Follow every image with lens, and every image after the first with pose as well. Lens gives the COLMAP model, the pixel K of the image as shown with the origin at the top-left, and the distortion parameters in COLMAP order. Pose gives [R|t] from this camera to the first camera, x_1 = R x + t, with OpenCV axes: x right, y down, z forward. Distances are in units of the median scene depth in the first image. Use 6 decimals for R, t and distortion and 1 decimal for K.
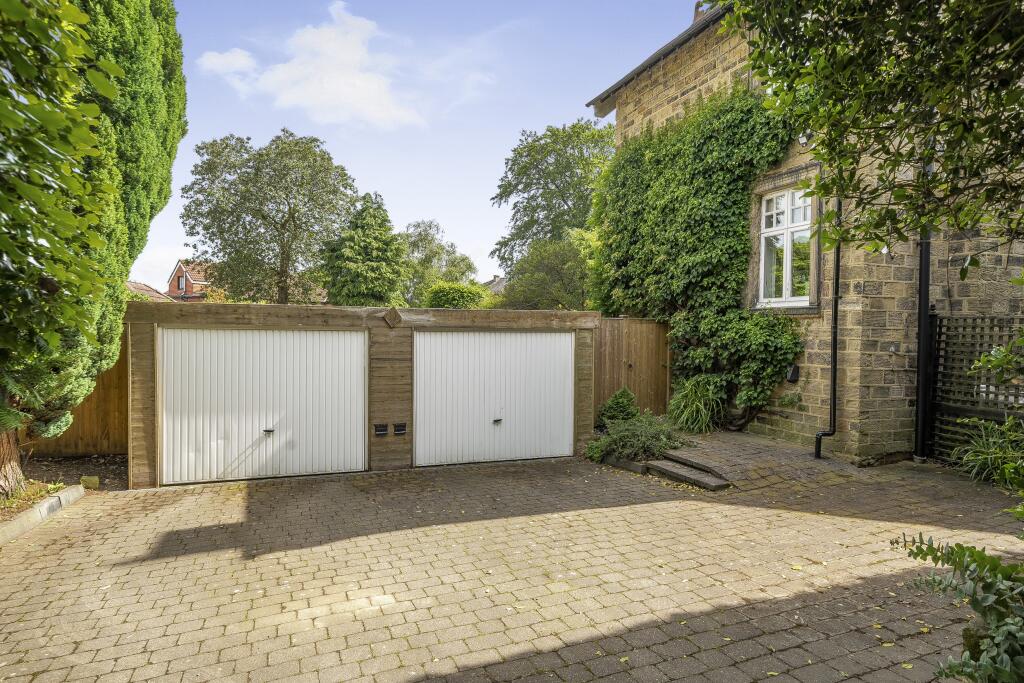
lens RADIAL K [[563.9, 0, 511.1], [0, 563.9, 336.7], [0, 0, 1]] dist [-0.000323, 0.000008]
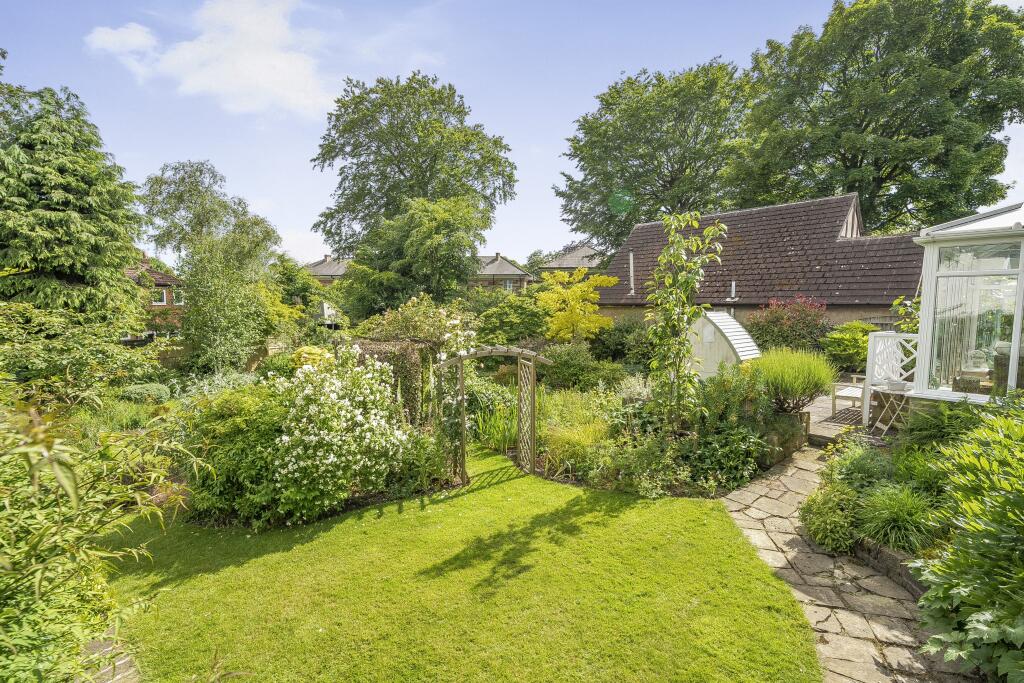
lens RADIAL K [[465.6, 0, 509.4], [0, 465.6, 344.4], [0, 0, 1]] dist [0.004516, 0.000168]
pose [[0.945920, -0.033537, 0.322662, 0.011340], [0.010652, 0.997316, 0.072433, -0.019125], [-0.324225, -0.065079, 0.943739, 0.246513]]
